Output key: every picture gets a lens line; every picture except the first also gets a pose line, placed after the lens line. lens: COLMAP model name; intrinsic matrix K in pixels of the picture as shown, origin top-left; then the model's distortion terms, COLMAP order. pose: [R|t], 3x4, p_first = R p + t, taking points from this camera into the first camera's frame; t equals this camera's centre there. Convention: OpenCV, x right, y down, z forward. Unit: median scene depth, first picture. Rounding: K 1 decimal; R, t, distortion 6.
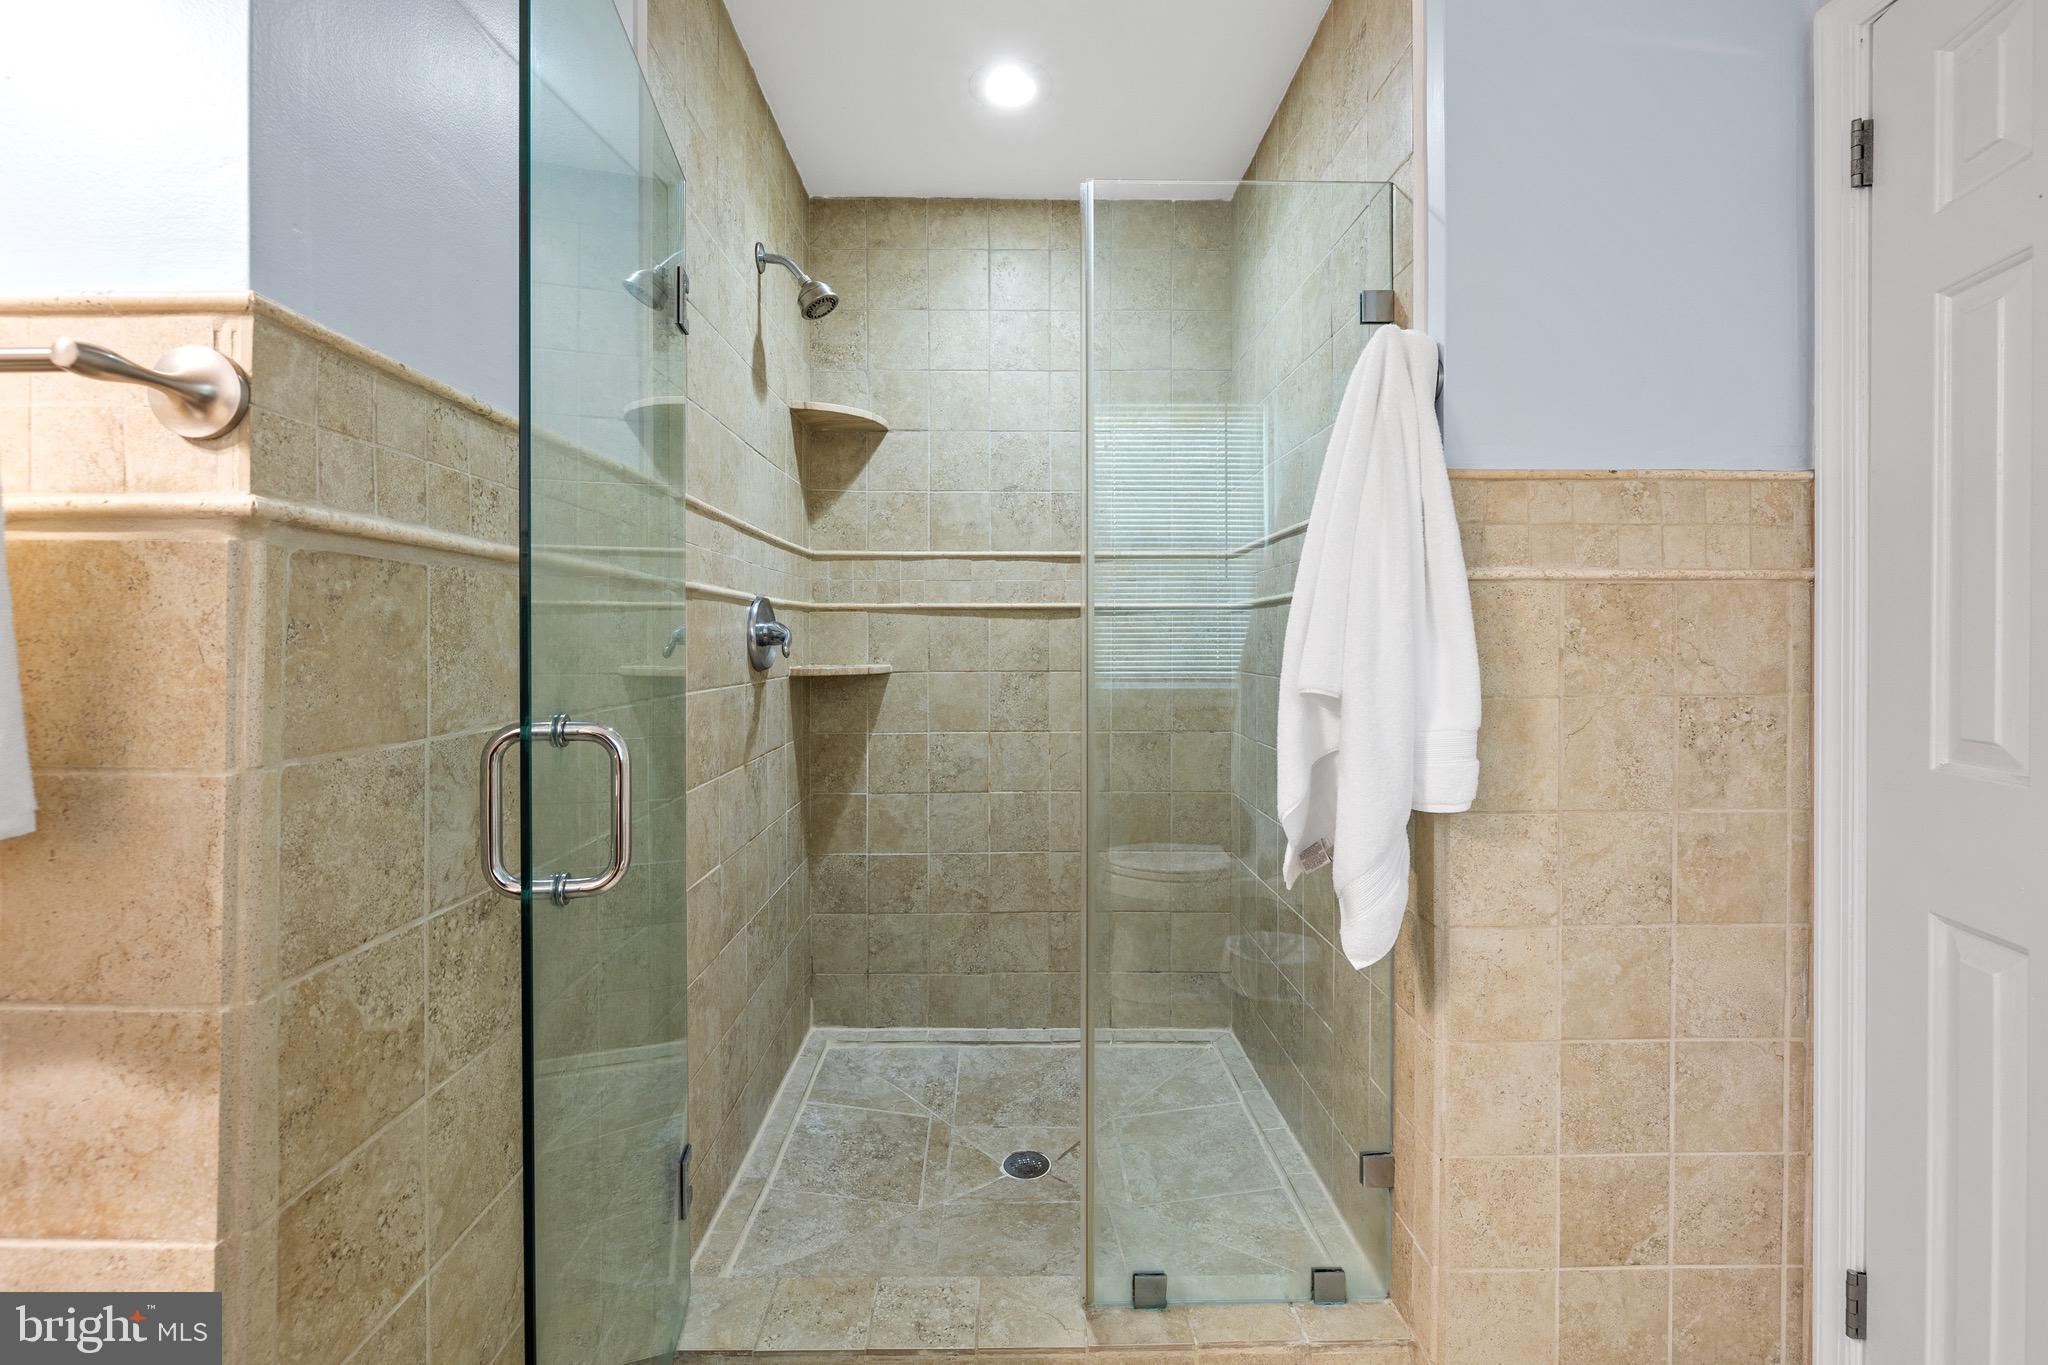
lens RADIAL K [[876.8, 0, 1013.7], [0, 876.8, 643.6], [0, 0, 1]] dist [-0.001563, -0.000977]
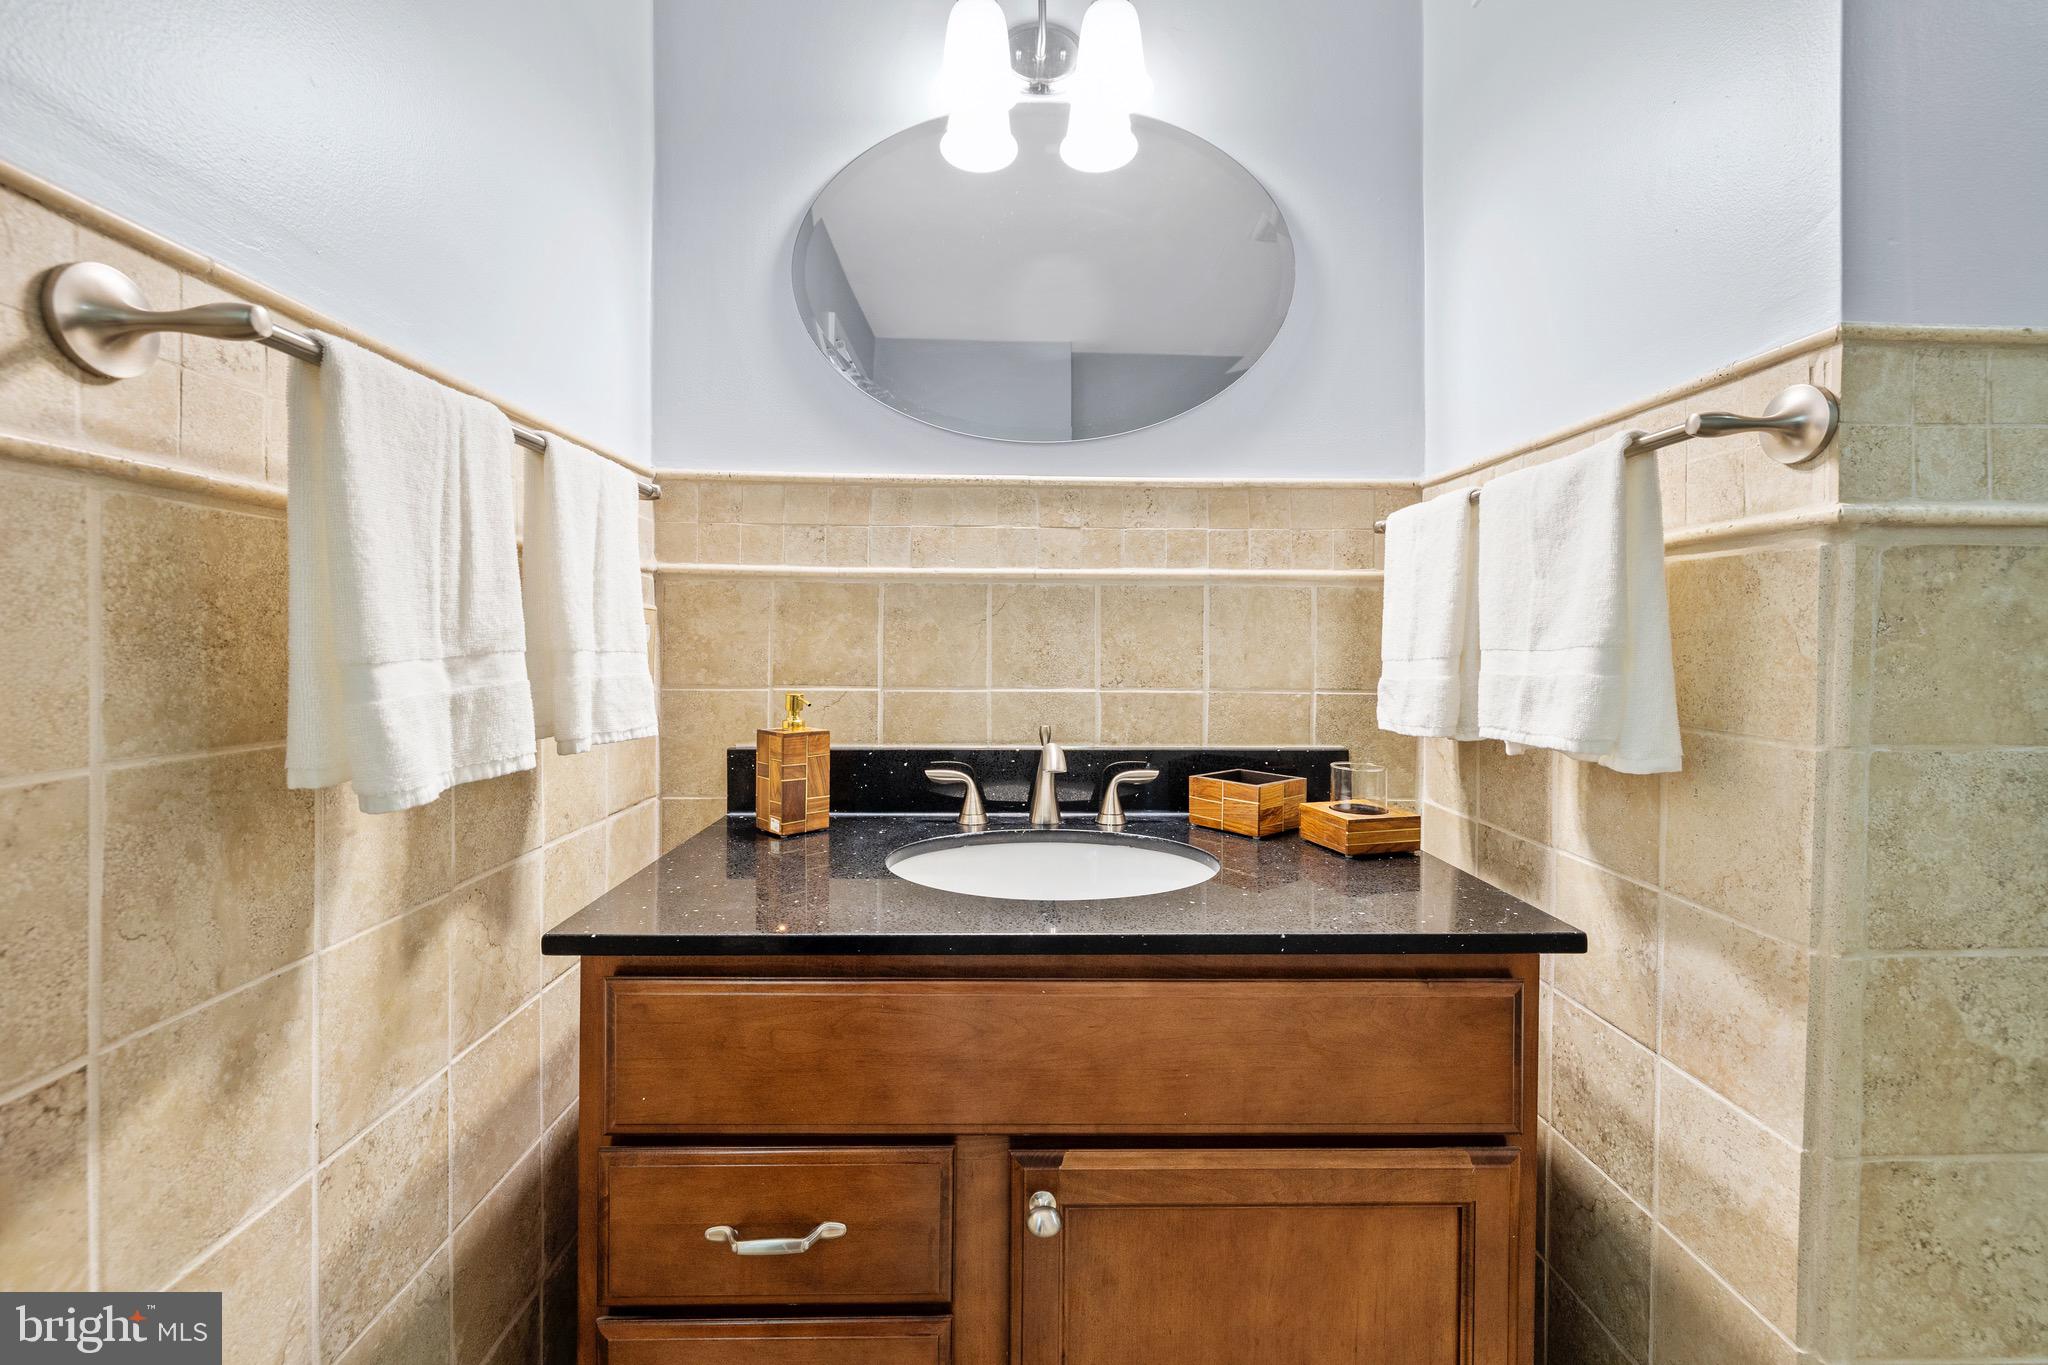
lens RADIAL K [[876.8, 0, 1021.7], [0, 876.8, 643.3], [0, 0, 1]] dist [-0.001563, -0.000977]
pose [[0.014931, 0.006723, -0.999866, 0.234932], [-0.005765, 0.999961, 0.006637, 0.008144], [0.999872, 0.005665, 0.014969, -0.064461]]
